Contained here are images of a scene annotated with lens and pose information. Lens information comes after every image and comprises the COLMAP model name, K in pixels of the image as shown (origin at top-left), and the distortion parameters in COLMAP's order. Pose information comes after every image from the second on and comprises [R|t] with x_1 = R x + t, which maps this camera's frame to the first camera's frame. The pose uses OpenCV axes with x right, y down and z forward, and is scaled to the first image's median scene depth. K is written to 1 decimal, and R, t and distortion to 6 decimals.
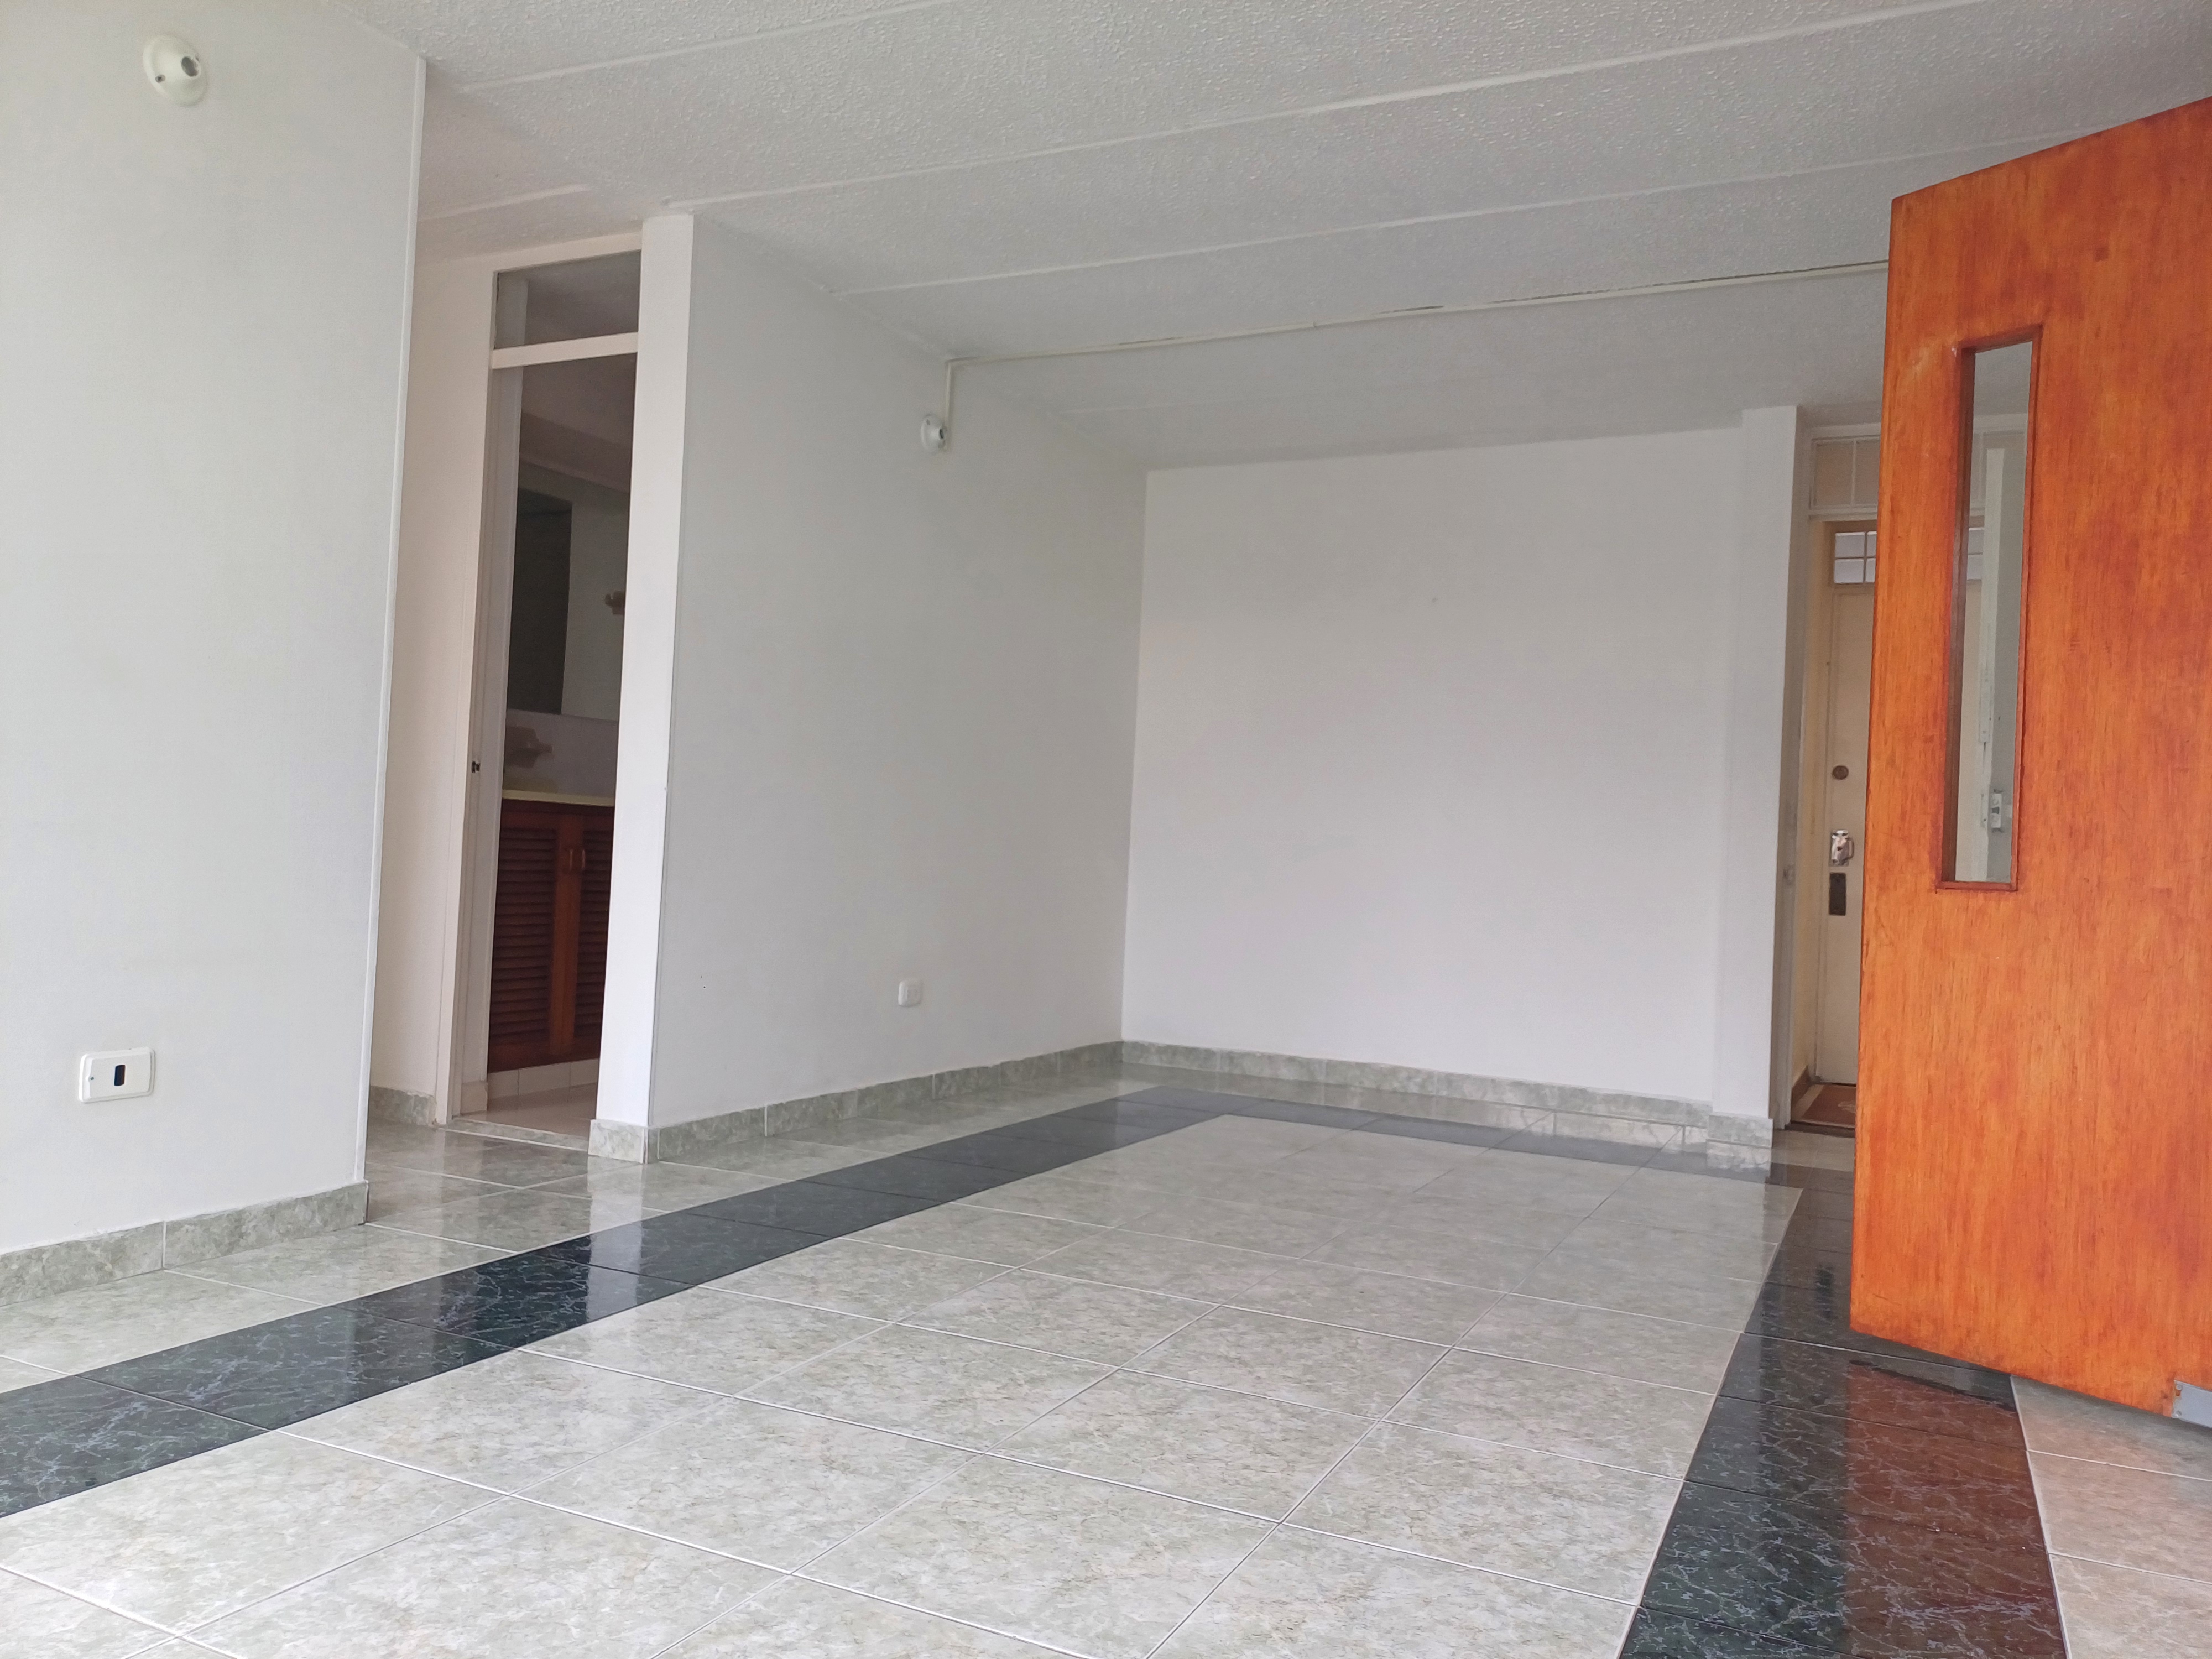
lens RADIAL K [[1636.1, 0, 1106.0], [0, 1636.1, 829.5], [0, 0, 1]] dist [0.050196, -0.043730]
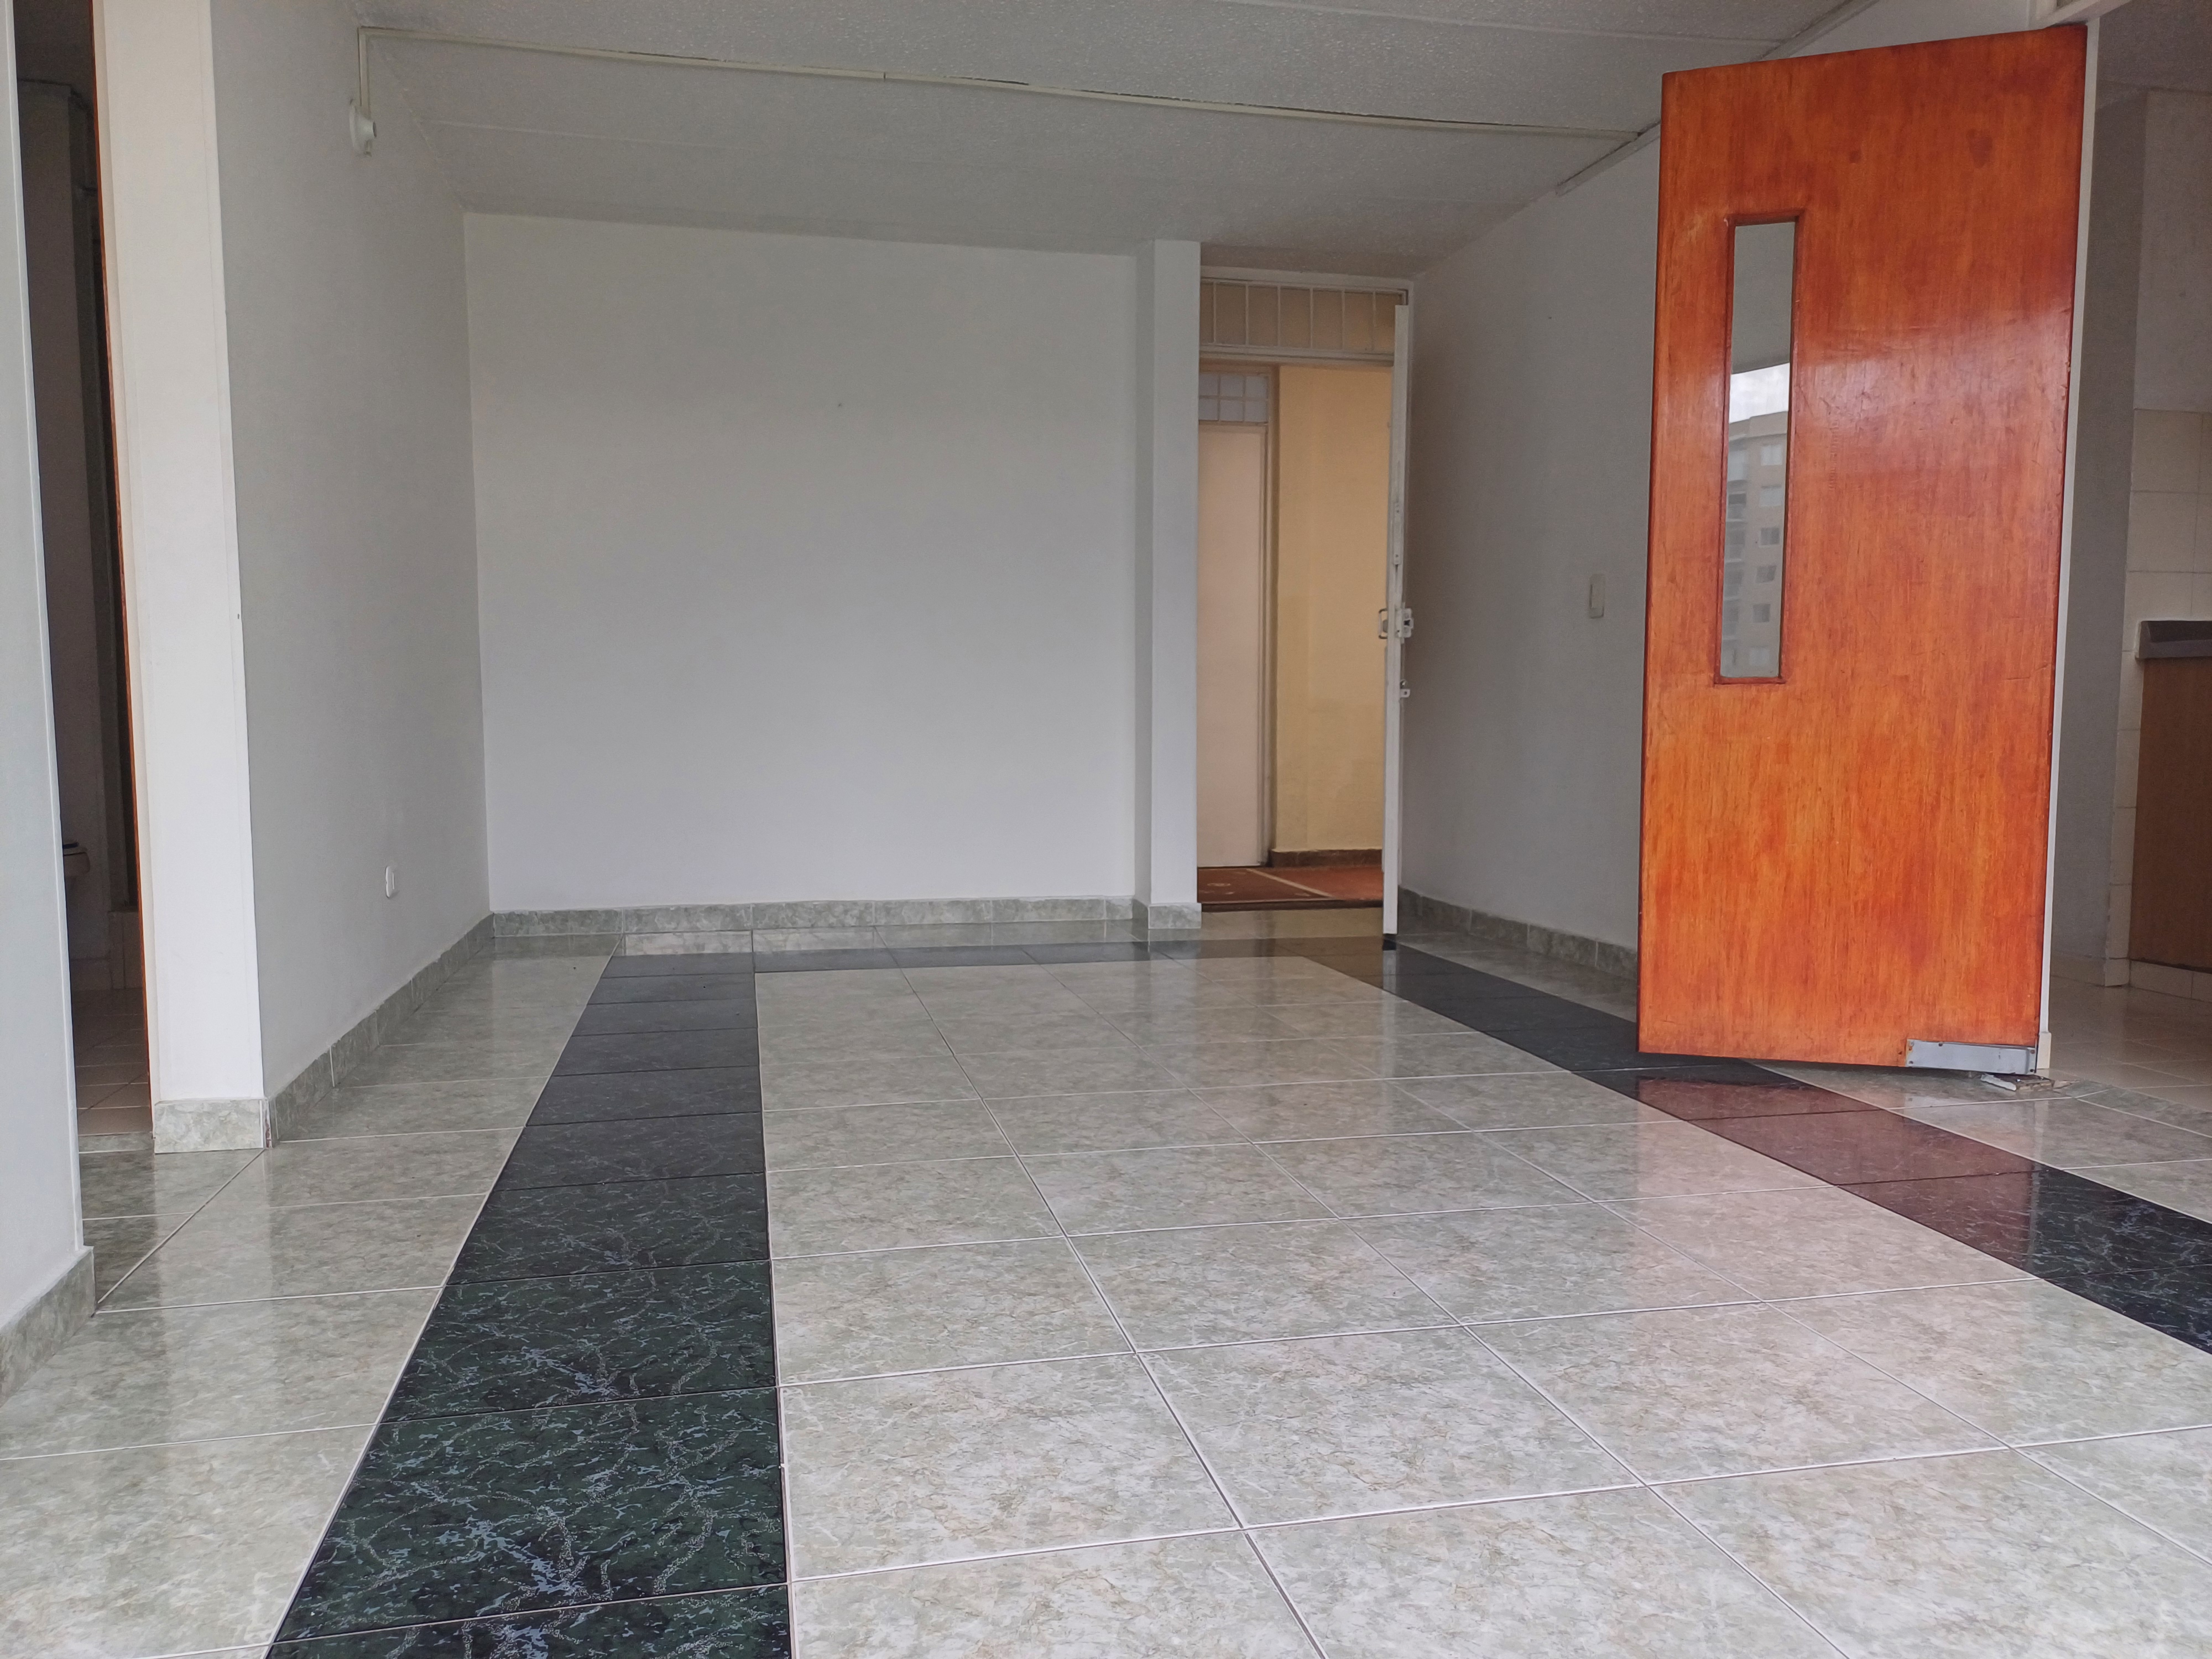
lens RADIAL K [[1630.4, 0, 1100.7], [0, 1630.4, 852.4], [0, 0, 1]] dist [0.059437, -0.050665]
pose [[0.784058, -0.100133, 0.612557, -0.630000], [0.025310, 0.991238, 0.129639, -0.010124], [-0.620171, -0.086140, 0.779723, 0.344018]]
